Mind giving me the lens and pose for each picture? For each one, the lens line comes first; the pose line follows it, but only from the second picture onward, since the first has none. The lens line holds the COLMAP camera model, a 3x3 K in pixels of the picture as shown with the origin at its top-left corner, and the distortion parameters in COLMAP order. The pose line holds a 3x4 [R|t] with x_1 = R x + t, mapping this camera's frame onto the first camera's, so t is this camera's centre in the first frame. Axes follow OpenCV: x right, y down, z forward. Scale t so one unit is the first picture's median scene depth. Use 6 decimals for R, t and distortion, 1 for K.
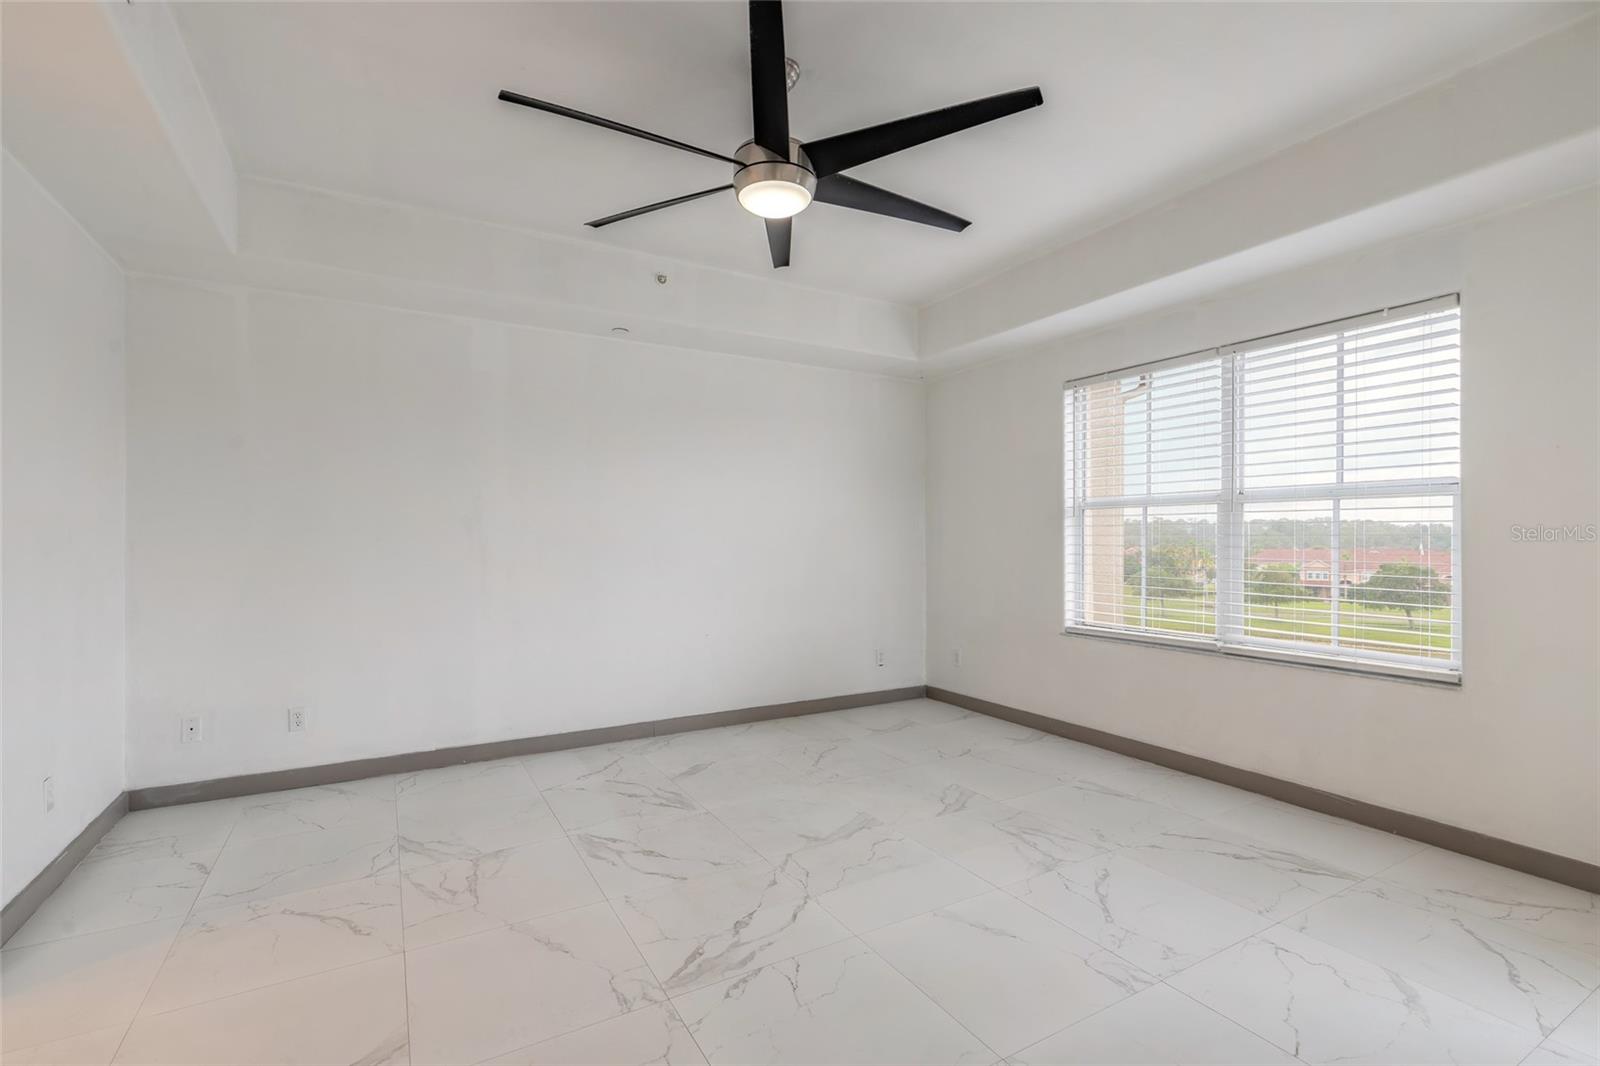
lens RADIAL K [[730.8, 0, 795.9], [0, 730.8, 537.2], [0, 0, 1]] dist [0.009733, -0.000222]
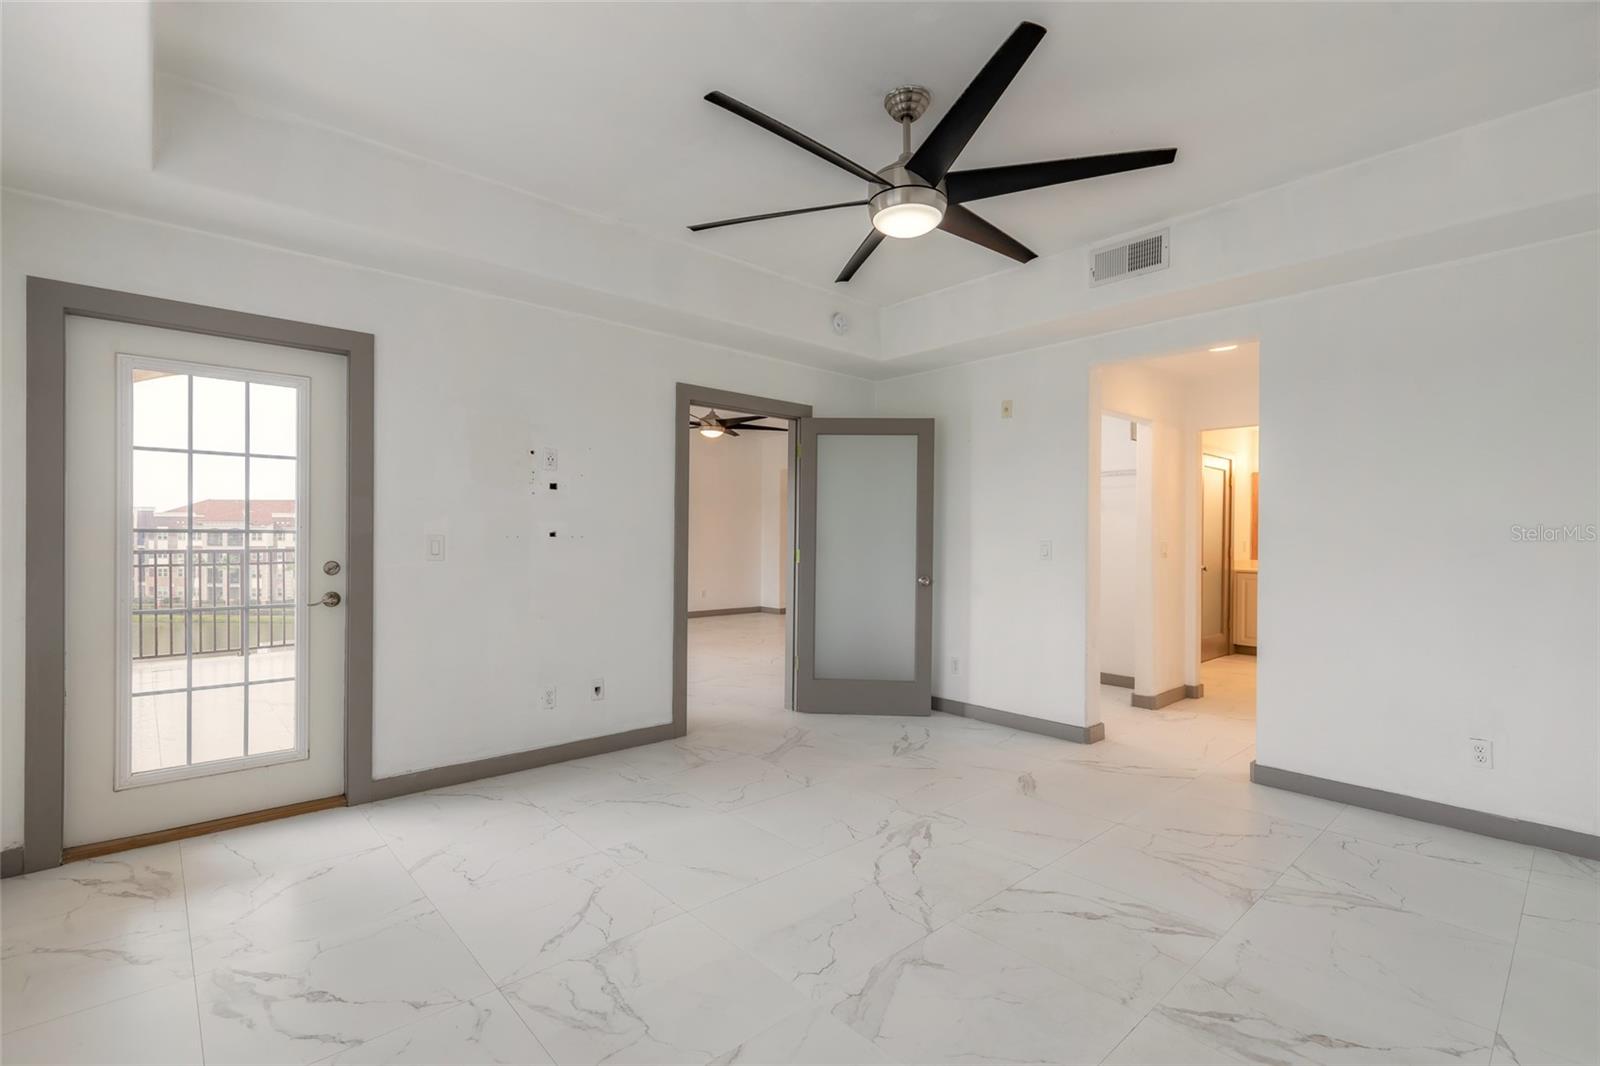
lens RADIAL K [[730.8, 0, 795.9], [0, 730.8, 537.2], [0, 0, 1]] dist [0.009733, -0.000222]
pose [[-0.977960, -0.005591, -0.208719, 0.309606], [-0.005798, 0.999983, 0.000380, 0.000186], [0.208714, 0.001582, -0.977976, 1.774690]]
